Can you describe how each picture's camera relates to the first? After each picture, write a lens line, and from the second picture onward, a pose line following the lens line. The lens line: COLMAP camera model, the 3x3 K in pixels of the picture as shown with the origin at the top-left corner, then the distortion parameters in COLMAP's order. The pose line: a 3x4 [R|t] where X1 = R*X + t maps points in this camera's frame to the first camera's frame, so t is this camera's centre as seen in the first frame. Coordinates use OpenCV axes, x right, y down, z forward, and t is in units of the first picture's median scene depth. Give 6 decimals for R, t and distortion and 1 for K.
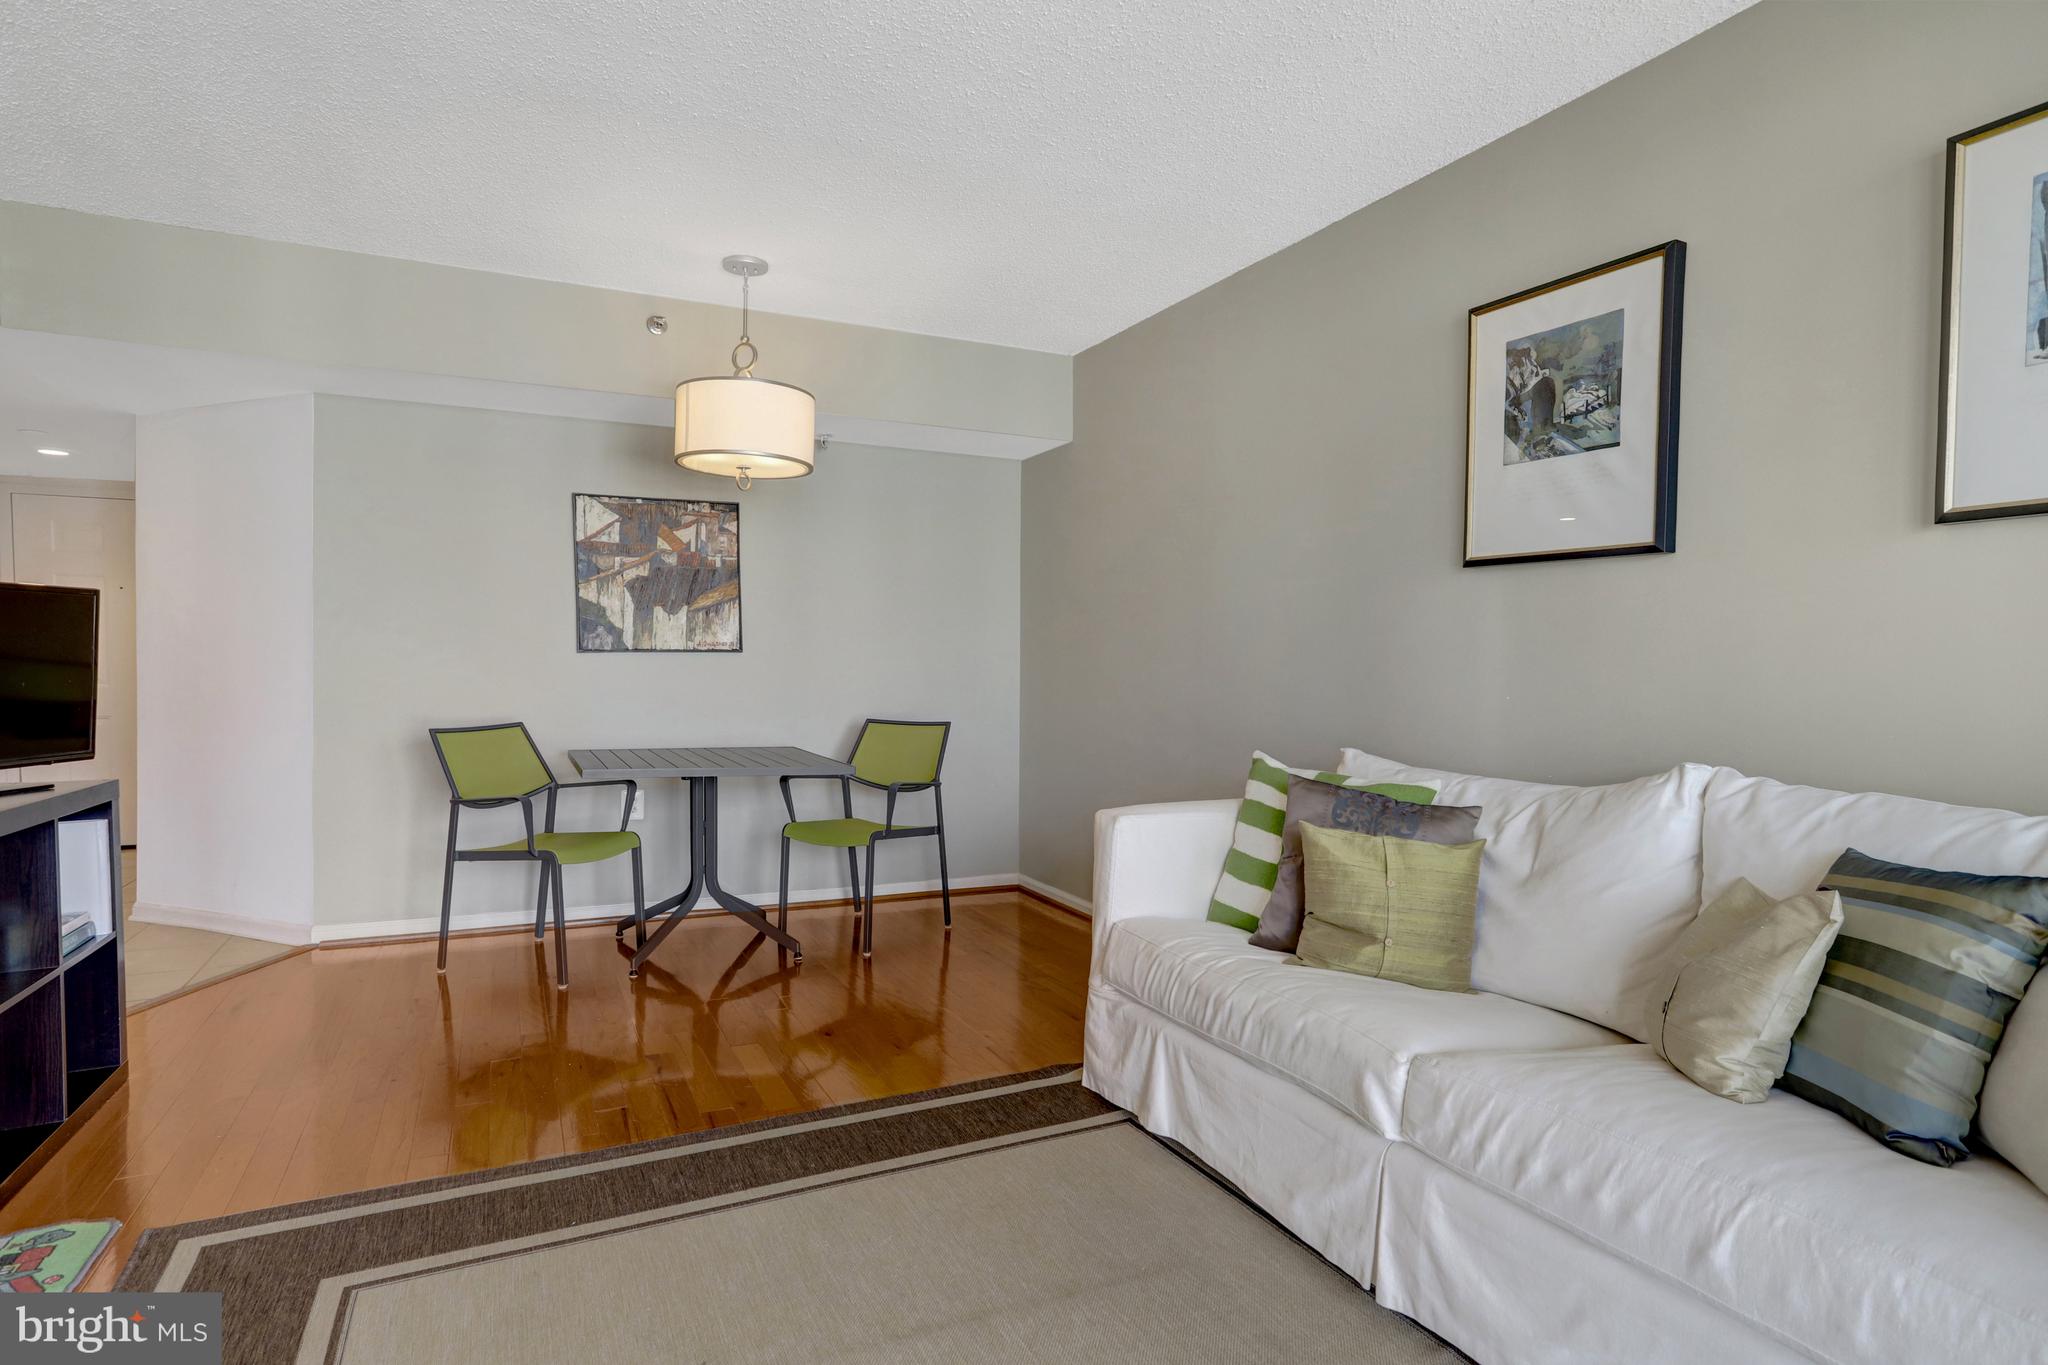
lens RADIAL K [[1041.0, 0, 1005.4], [0, 1041.0, 672.0], [0, 0, 1]] dist [-0.037402, 0.022975]
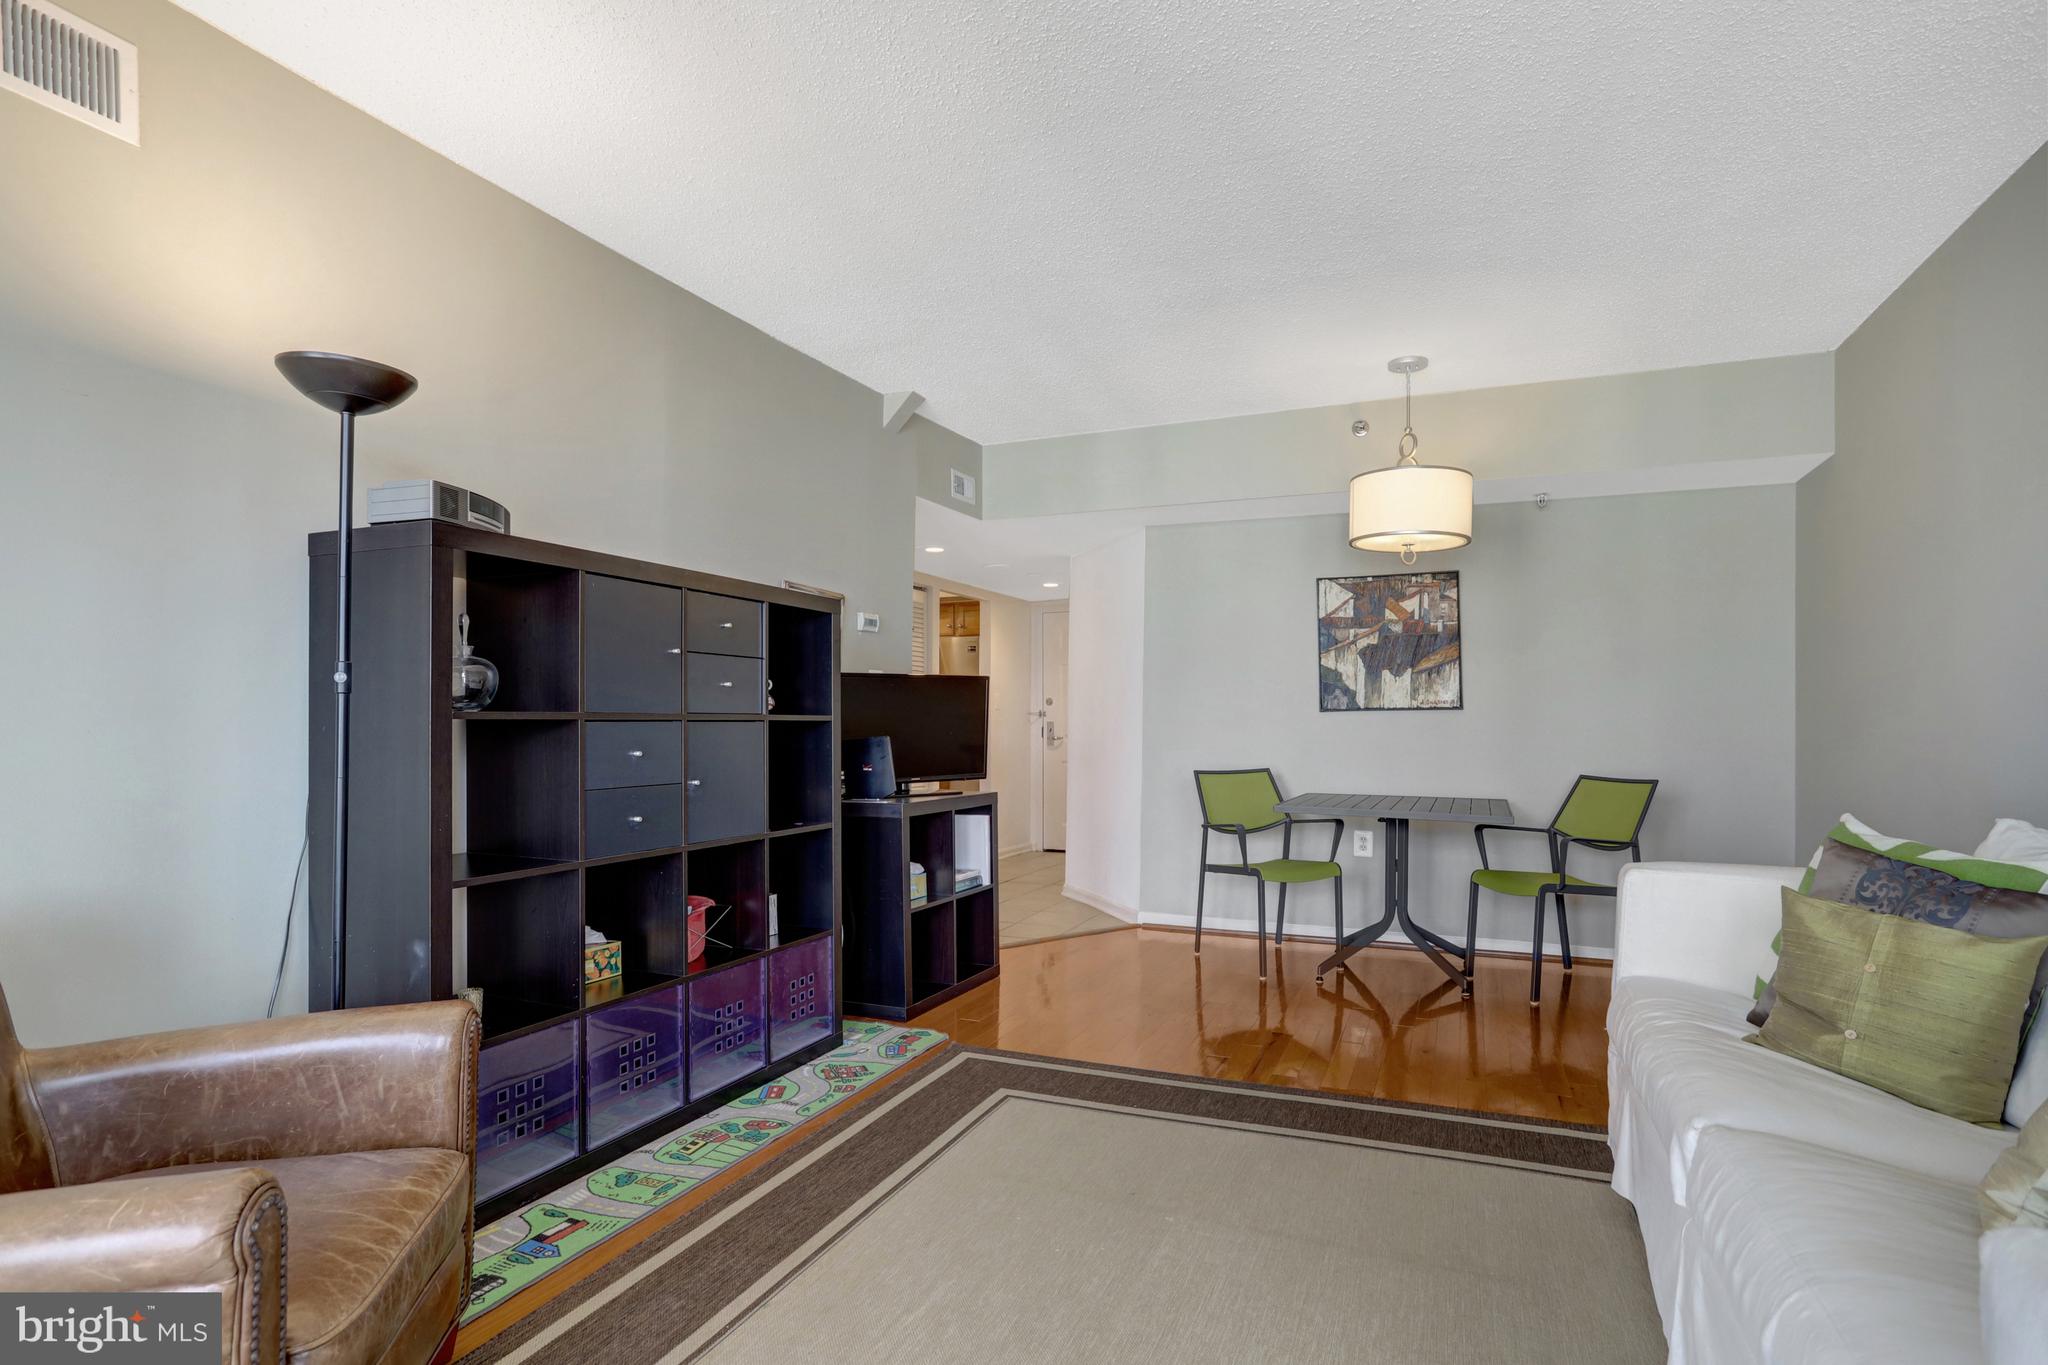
lens RADIAL K [[1041.0, 0, 1046.2], [0, 1041.0, 722.3], [0, 0, 1]] dist [-0.037402, 0.022975]
pose [[0.663449, -0.006620, -0.748192, 0.291814], [-0.003231, 0.999926, -0.011712, 0.008797], [0.748215, 0.010188, 0.663378, -0.029625]]
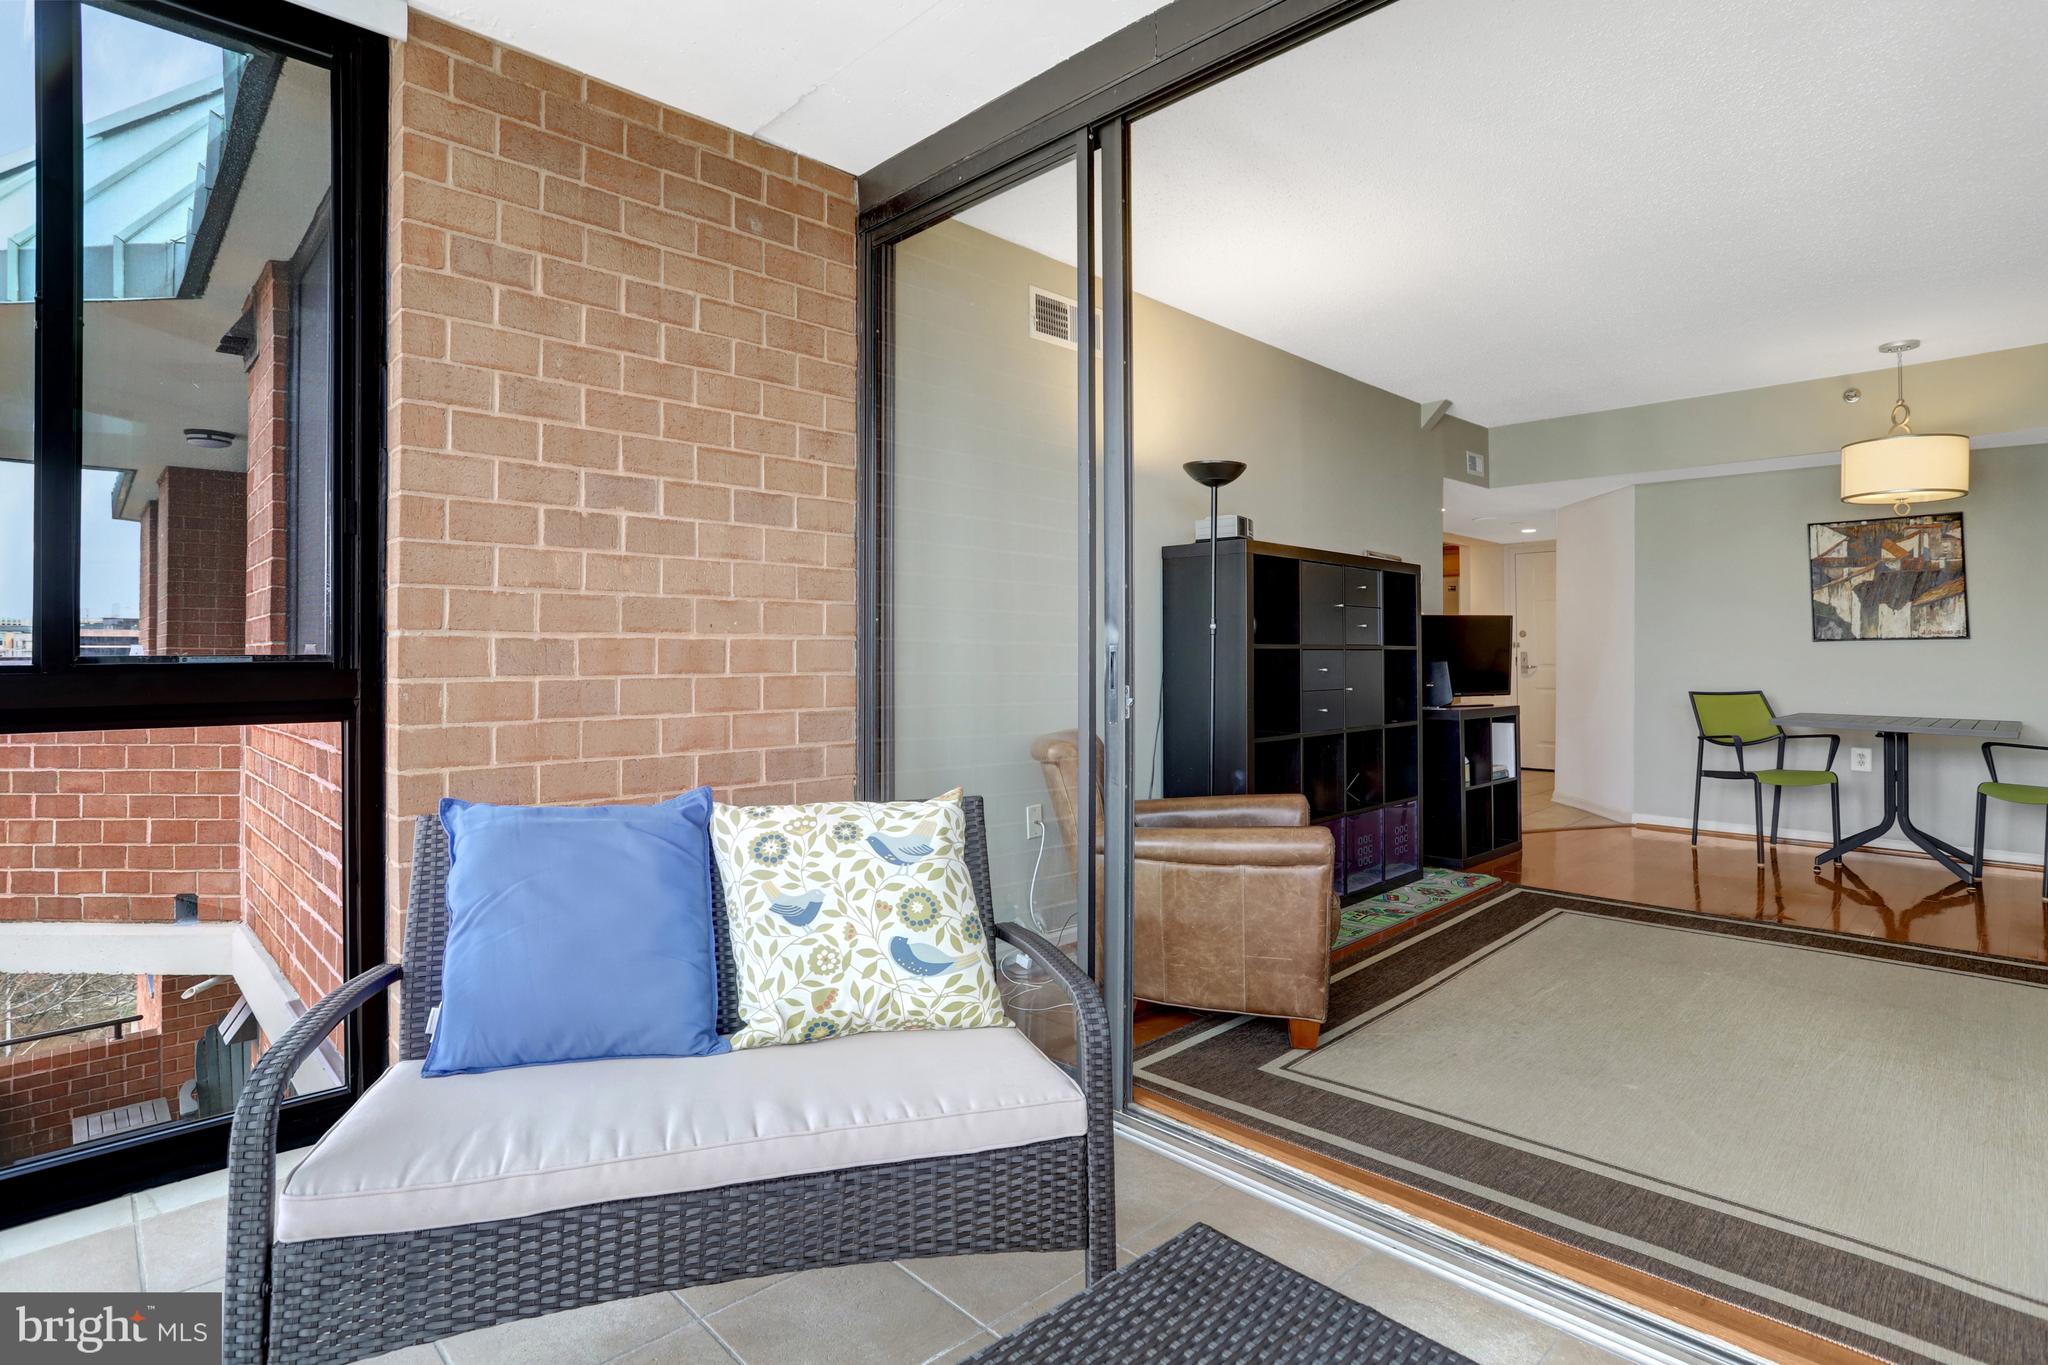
lens RADIAL K [[1041.0, 0, 1062.7], [0, 1041.0, 633.2], [0, 0, 1]] dist [-0.037402, 0.022975]
pose [[0.349853, -0.025719, -0.936452, 0.531417], [-0.006533, 0.999532, -0.029892, 0.017666], [0.936782, 0.016576, 0.349521, -0.406247]]
